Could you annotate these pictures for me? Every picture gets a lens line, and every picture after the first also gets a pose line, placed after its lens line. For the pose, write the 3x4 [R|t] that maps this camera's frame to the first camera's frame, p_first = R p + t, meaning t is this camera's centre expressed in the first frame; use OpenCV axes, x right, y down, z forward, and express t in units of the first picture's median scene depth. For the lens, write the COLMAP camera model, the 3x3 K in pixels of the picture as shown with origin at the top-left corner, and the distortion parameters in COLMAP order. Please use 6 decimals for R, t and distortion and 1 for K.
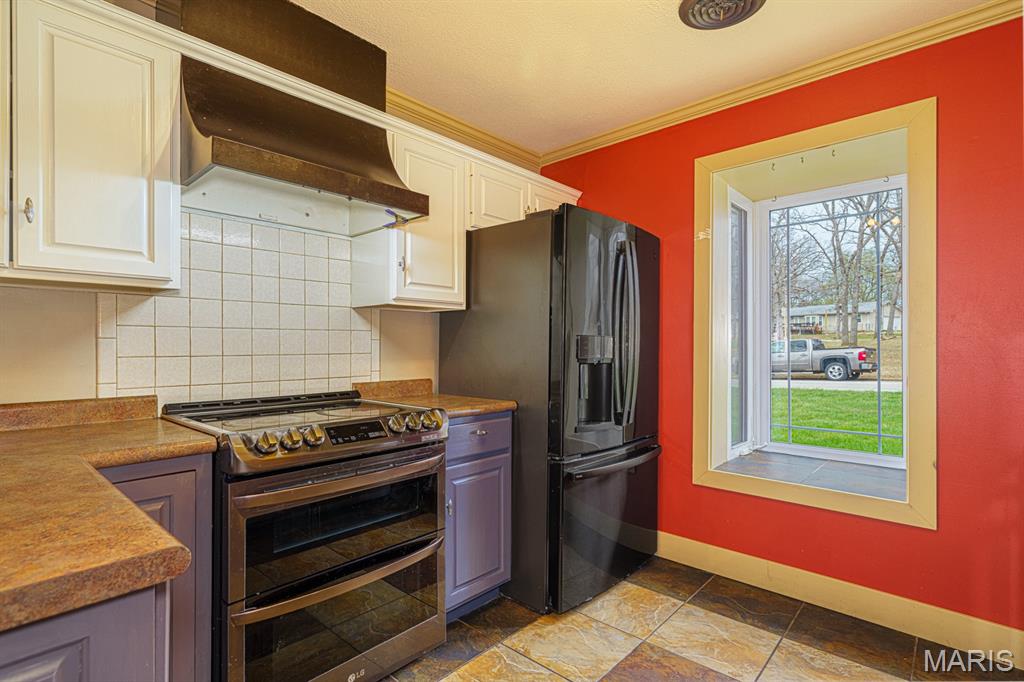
lens RADIAL K [[504.2, 0, 514.4], [0, 504.2, 345.0], [0, 0, 1]] dist [0.002717, 0.000517]
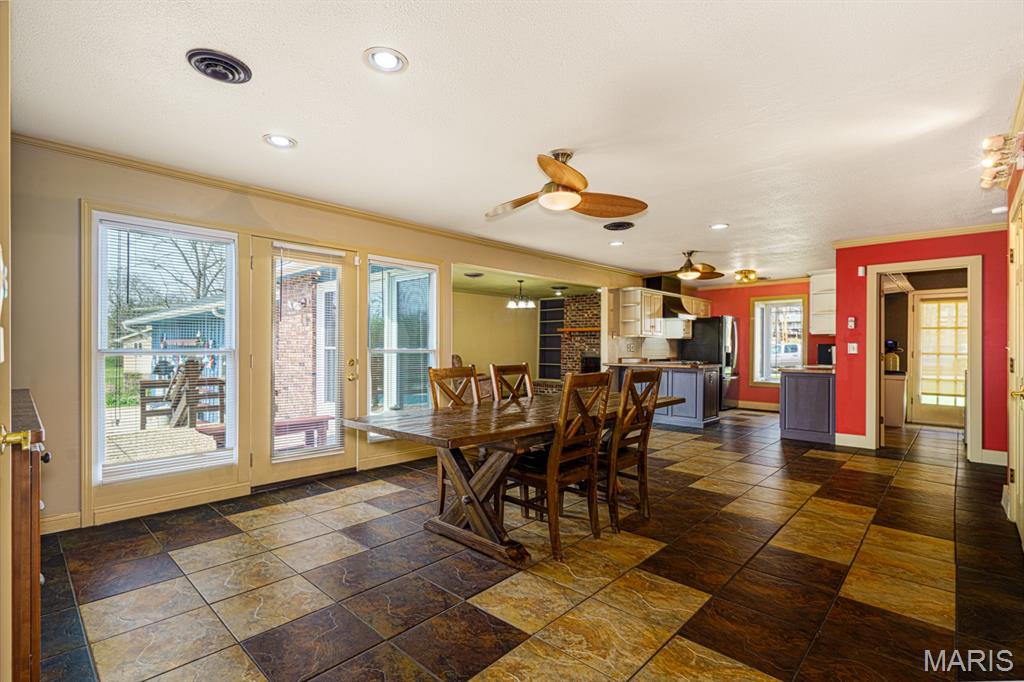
lens RADIAL K [[483.1, 0, 515.0], [0, 483.1, 347.6], [0, 0, 1]] dist [-0.004475, -0.000314]
pose [[0.999843, 0.006009, -0.016672, -0.054754], [-0.005968, 0.999979, 0.002526, -0.000156], [0.016687, -0.002426, 0.999858, -0.106760]]
